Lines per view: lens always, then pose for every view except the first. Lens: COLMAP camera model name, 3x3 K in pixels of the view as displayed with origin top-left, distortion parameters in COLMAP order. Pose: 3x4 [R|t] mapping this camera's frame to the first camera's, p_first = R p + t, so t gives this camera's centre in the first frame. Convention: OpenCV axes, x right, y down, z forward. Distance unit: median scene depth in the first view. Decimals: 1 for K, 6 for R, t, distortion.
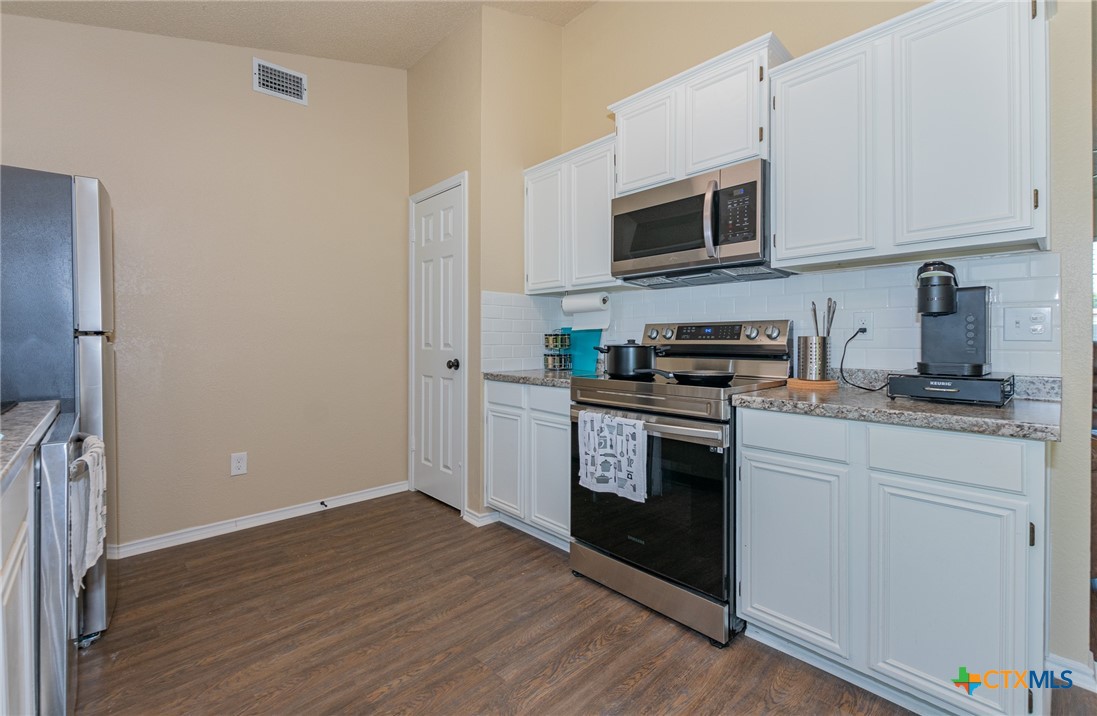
lens RADIAL K [[465.0, 0, 548.5], [0, 465.0, 358.0], [0, 0, 1]] dist [-0.000210, -0.000252]
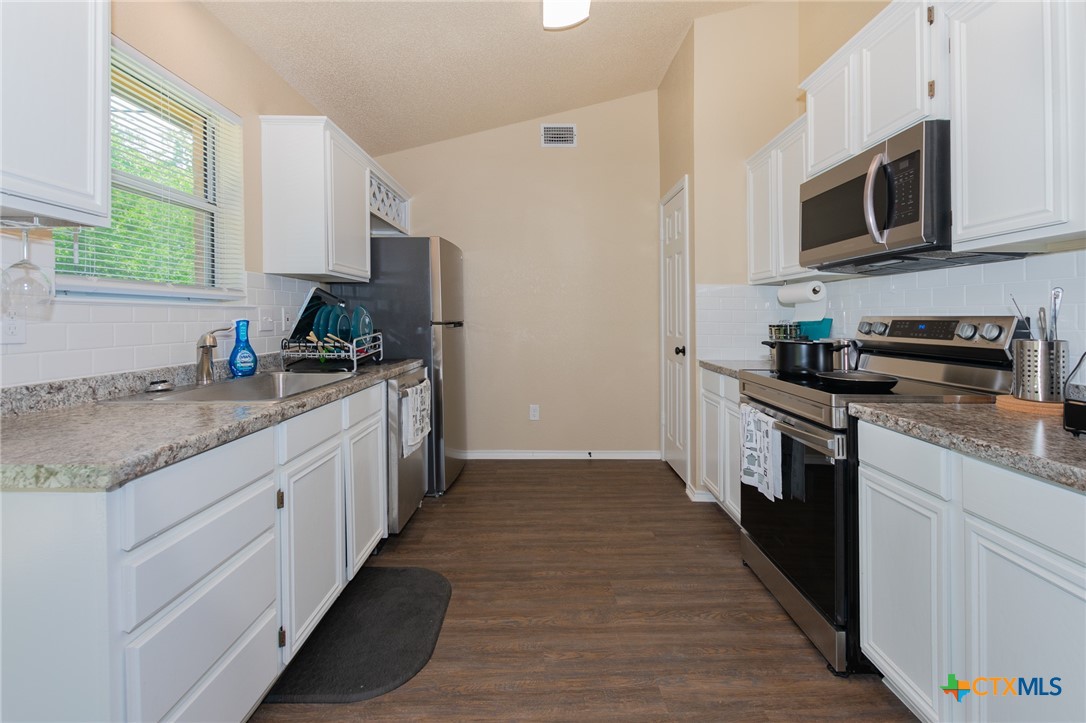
lens RADIAL K [[471.1, 0, 555.0], [0, 471.1, 356.2], [0, 0, 1]] dist [-0.000970, -0.000384]
pose [[0.746868, 0.061288, -0.662142, 0.469370], [-0.036764, 0.998026, 0.050910, -0.029726], [0.663955, -0.013680, 0.747647, -0.049984]]
